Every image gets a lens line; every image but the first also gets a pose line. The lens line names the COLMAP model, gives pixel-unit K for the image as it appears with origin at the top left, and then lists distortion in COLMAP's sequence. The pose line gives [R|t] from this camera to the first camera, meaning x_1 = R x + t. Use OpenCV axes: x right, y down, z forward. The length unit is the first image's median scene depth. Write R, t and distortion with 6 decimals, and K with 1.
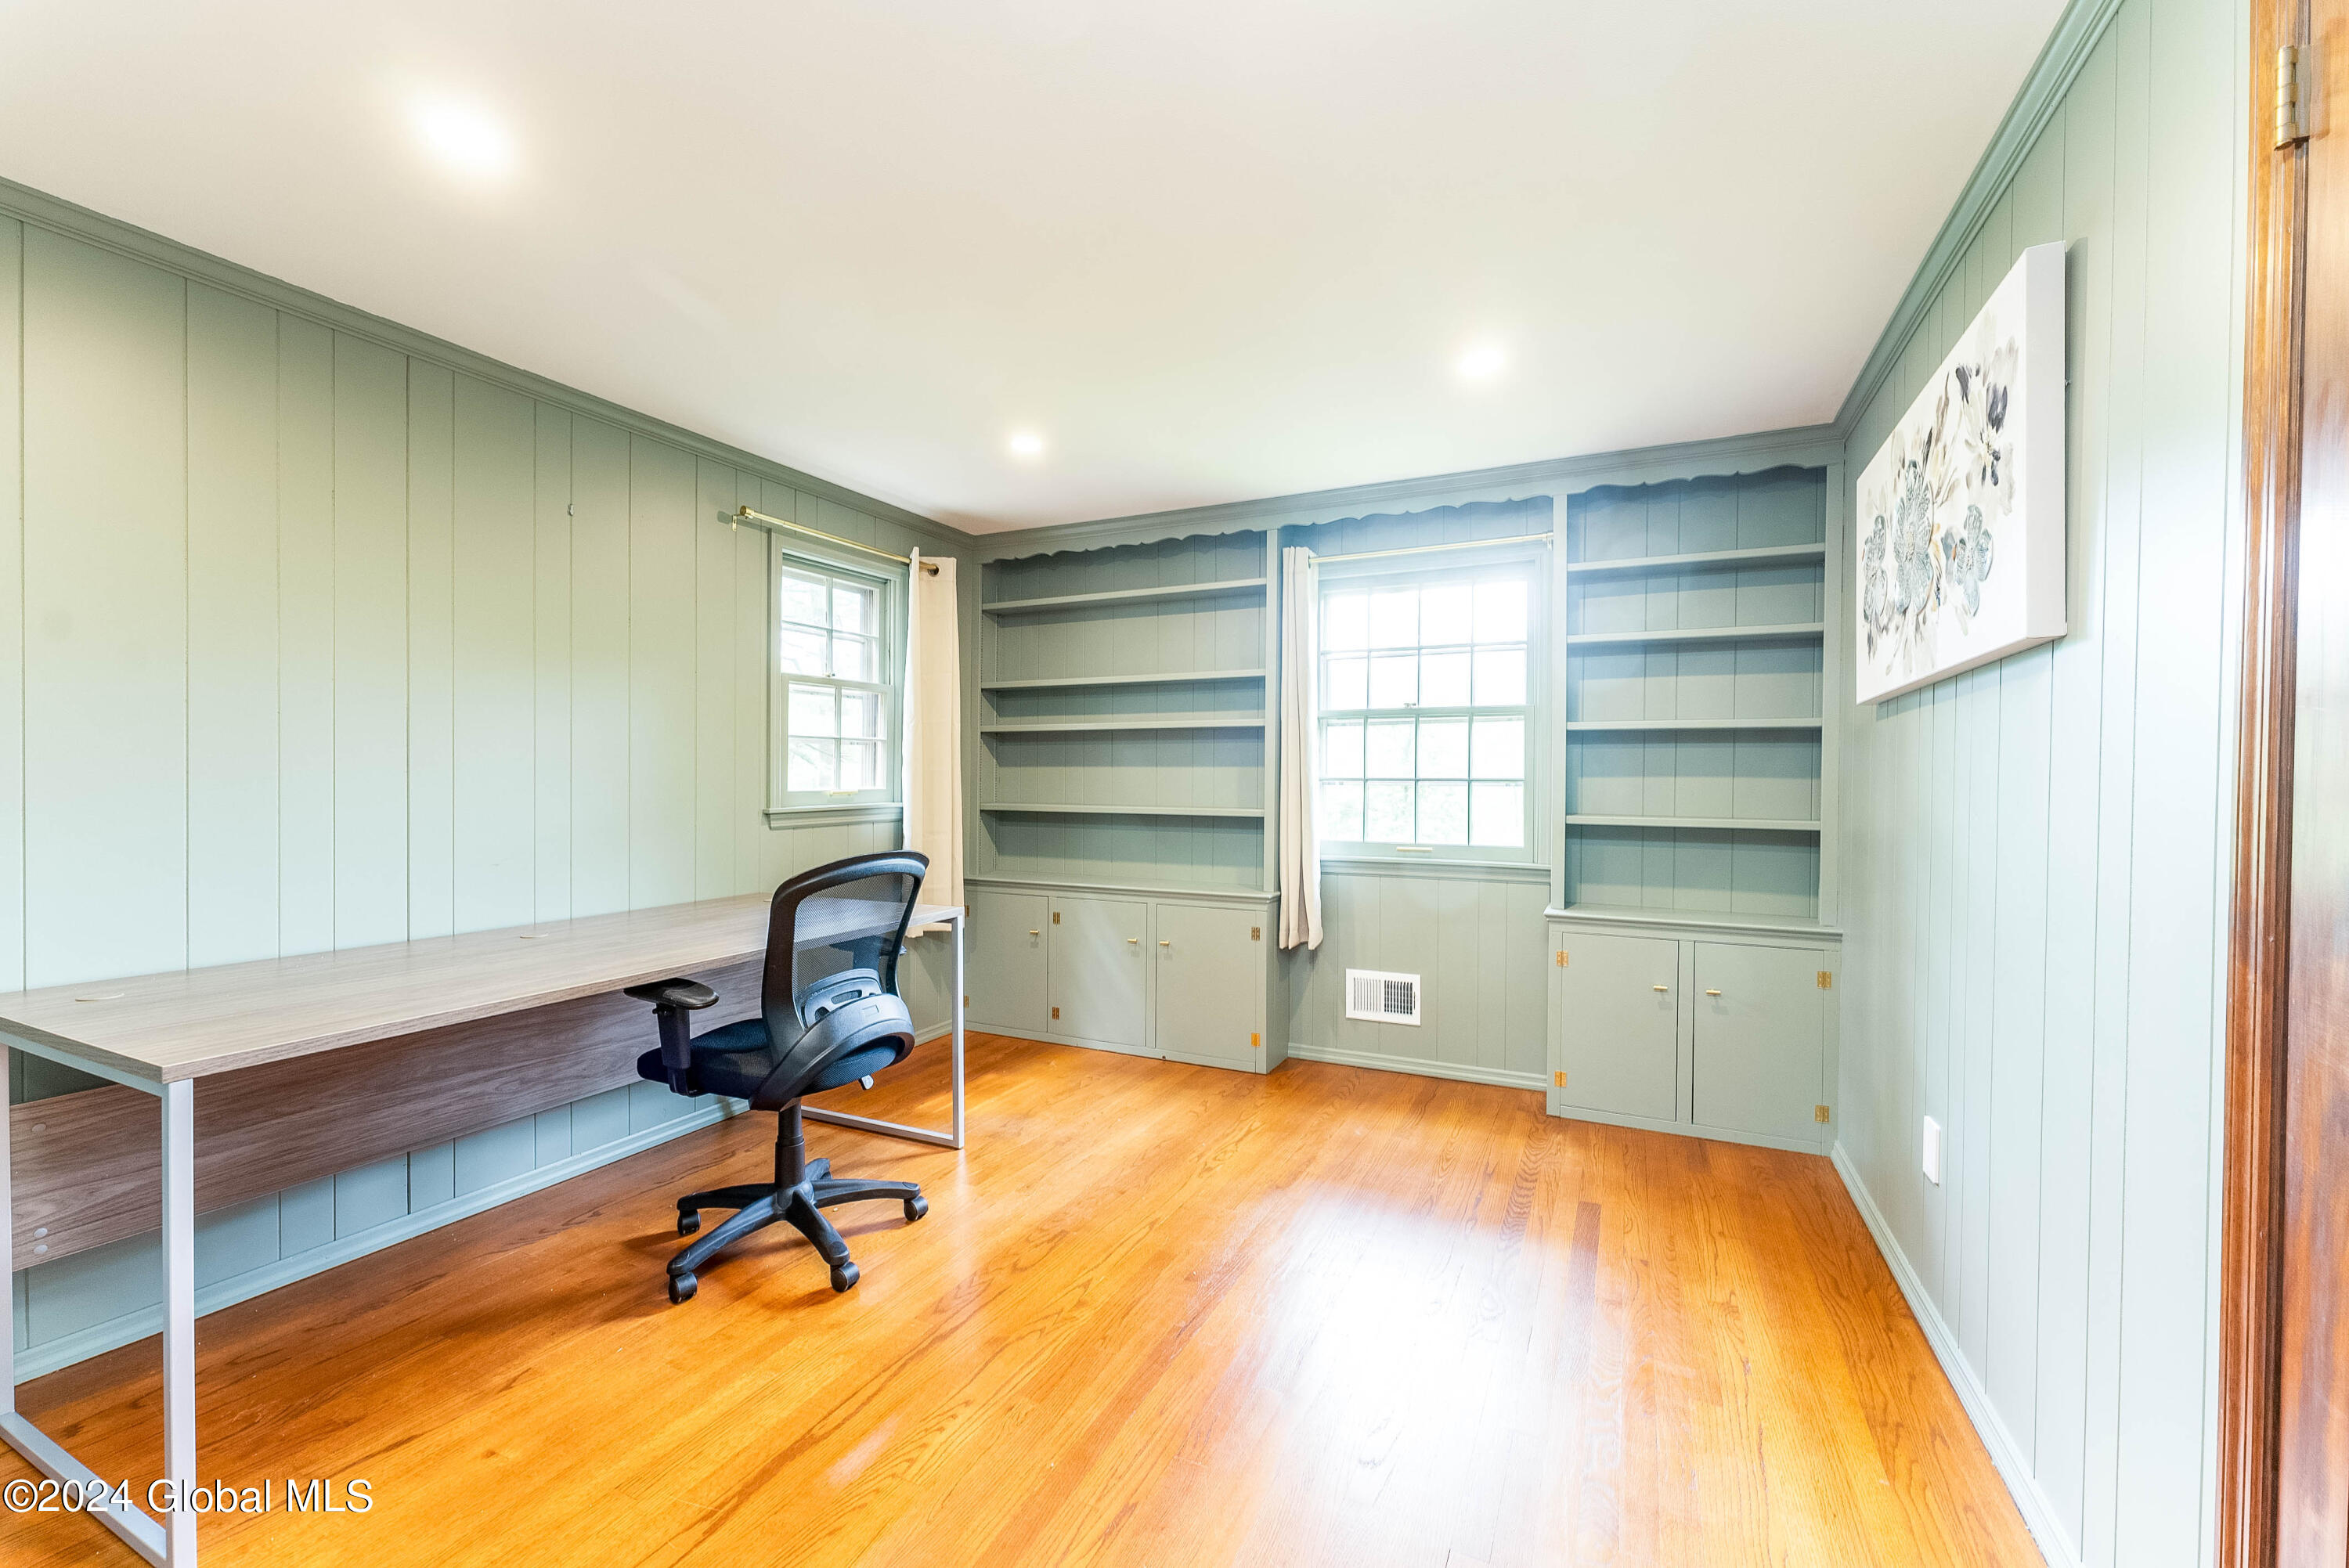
lens RADIAL K [[956.3, 0, 1174.2], [0, 956.3, 785.4], [0, 0, 1]] dist [0.001443, 0.000410]
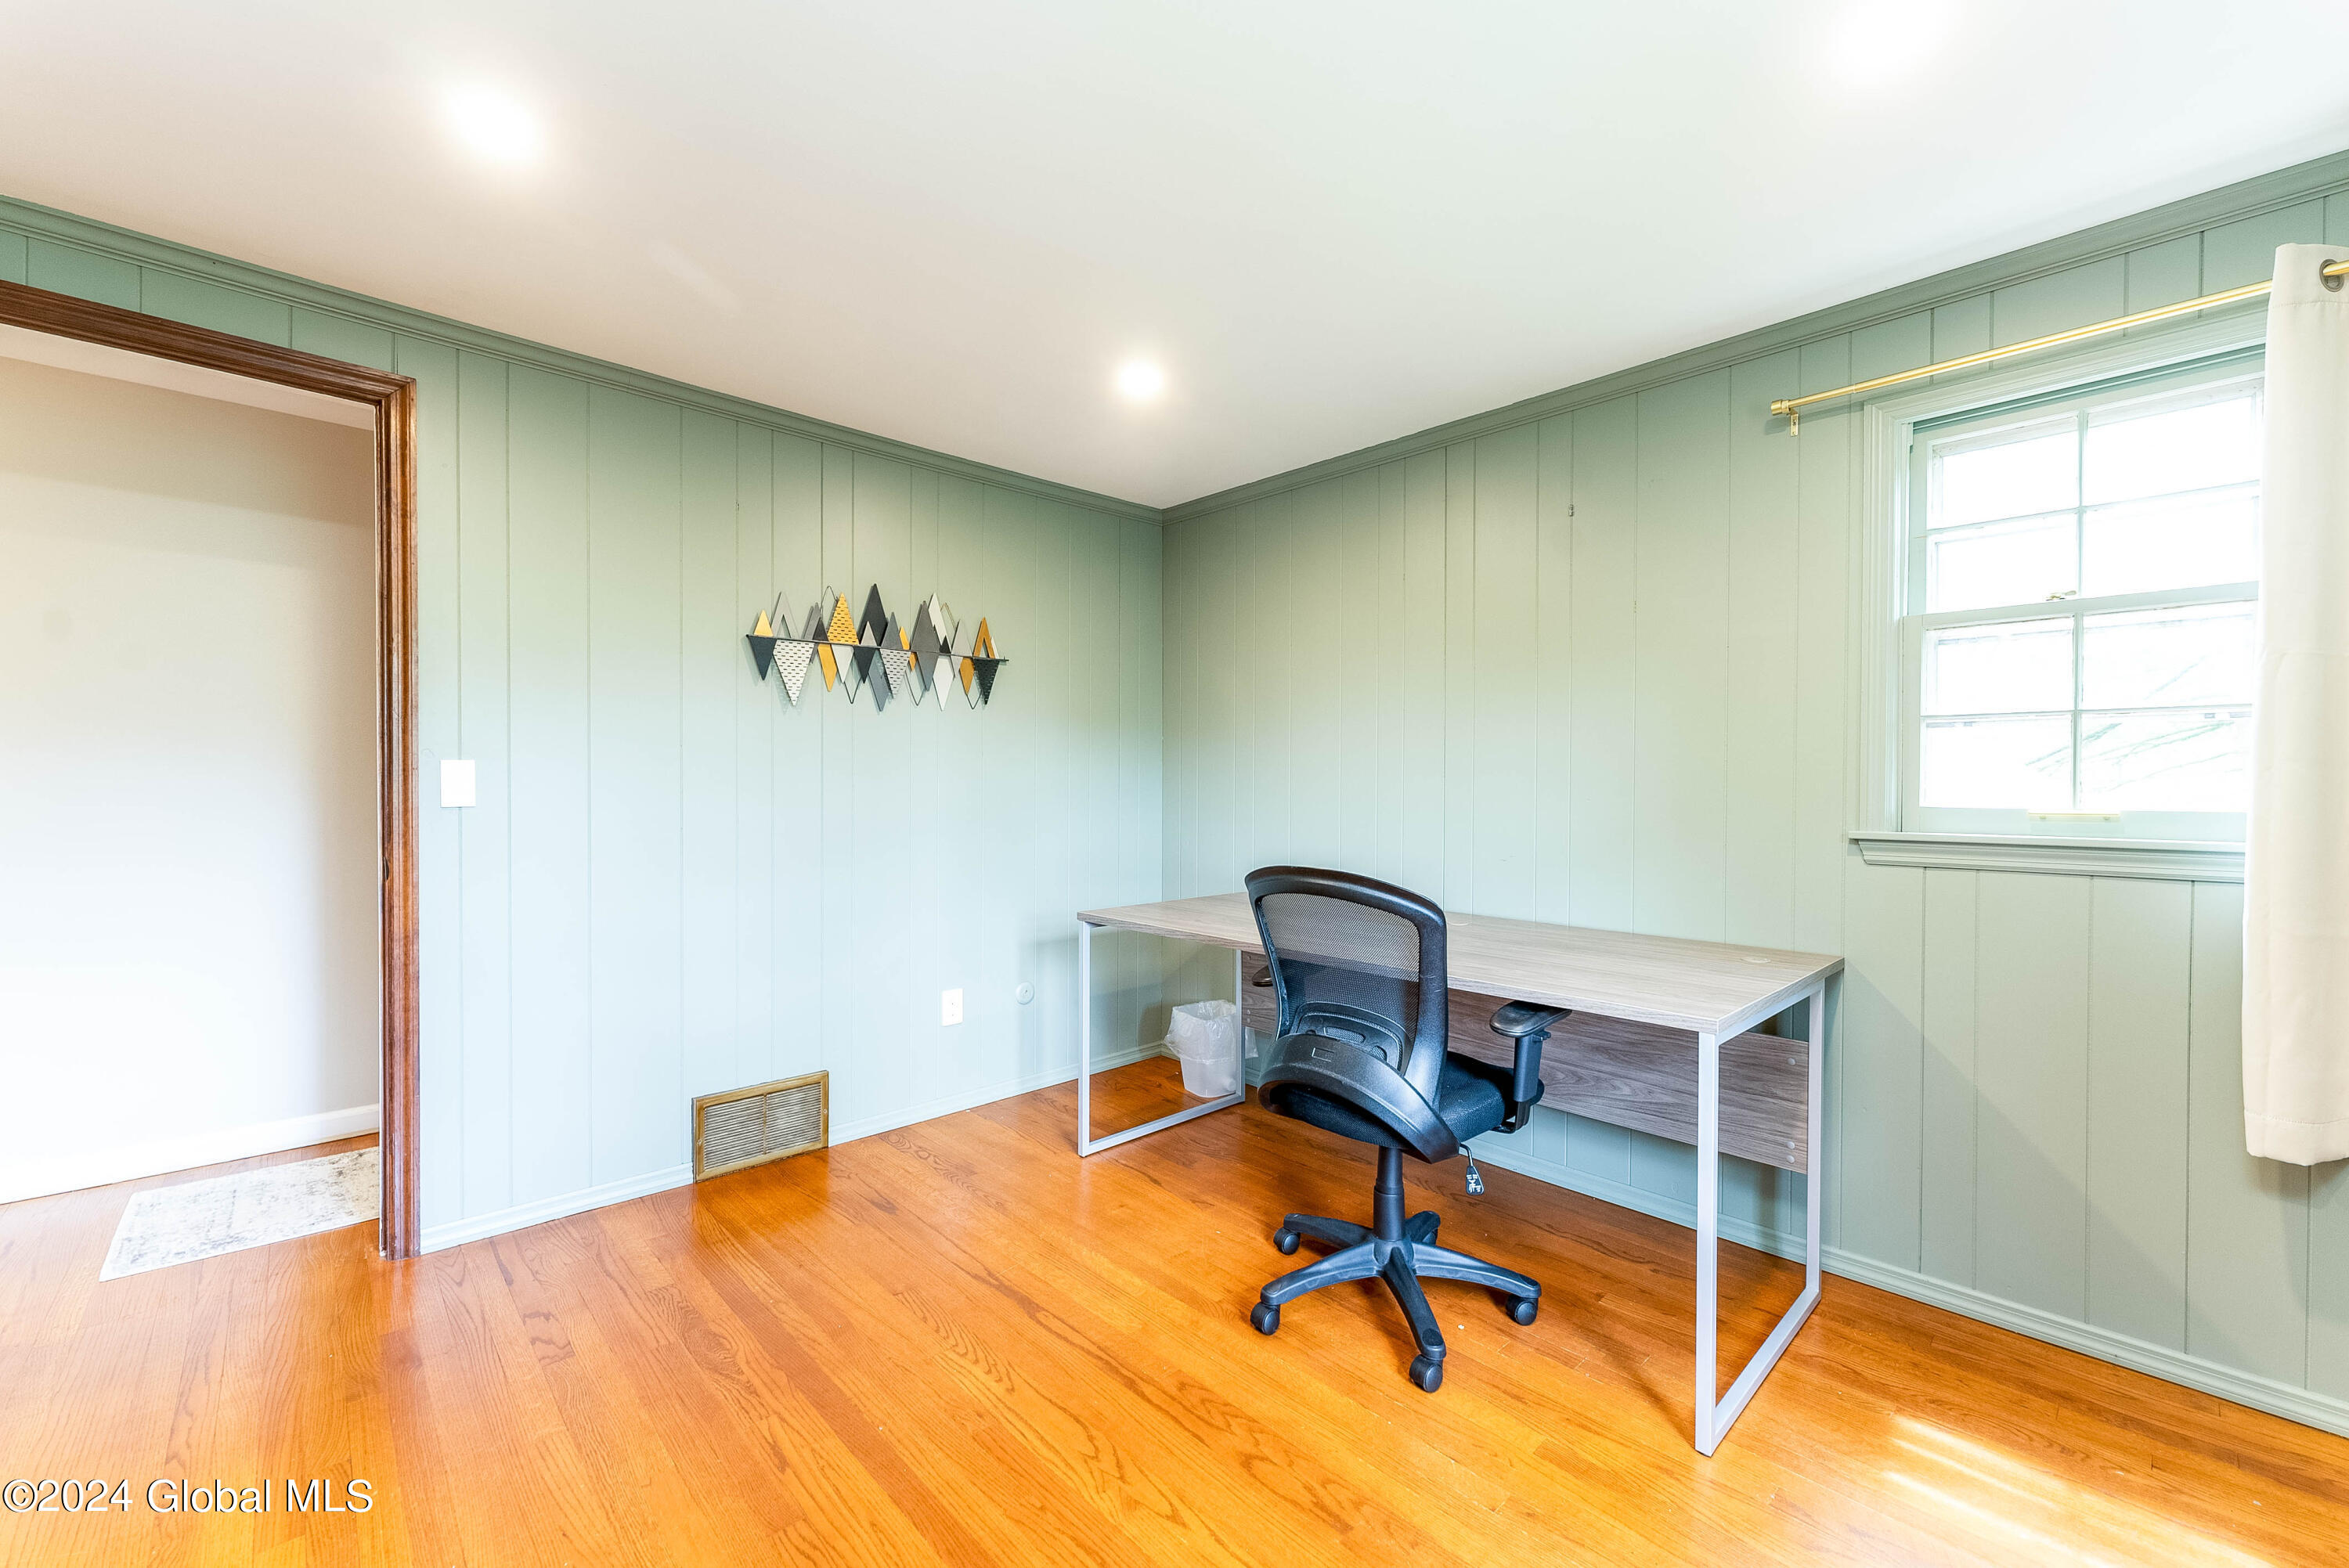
lens RADIAL K [[956.3, 0, 1176.4], [0, 956.3, 776.6], [0, 0, 1]] dist [0.001443, 0.000410]
pose [[-0.360911, -0.004107, -0.932591, 0.622260], [-0.016862, 0.999856, 0.002122, -0.011557], [0.932448, 0.016492, -0.360928, 1.406412]]
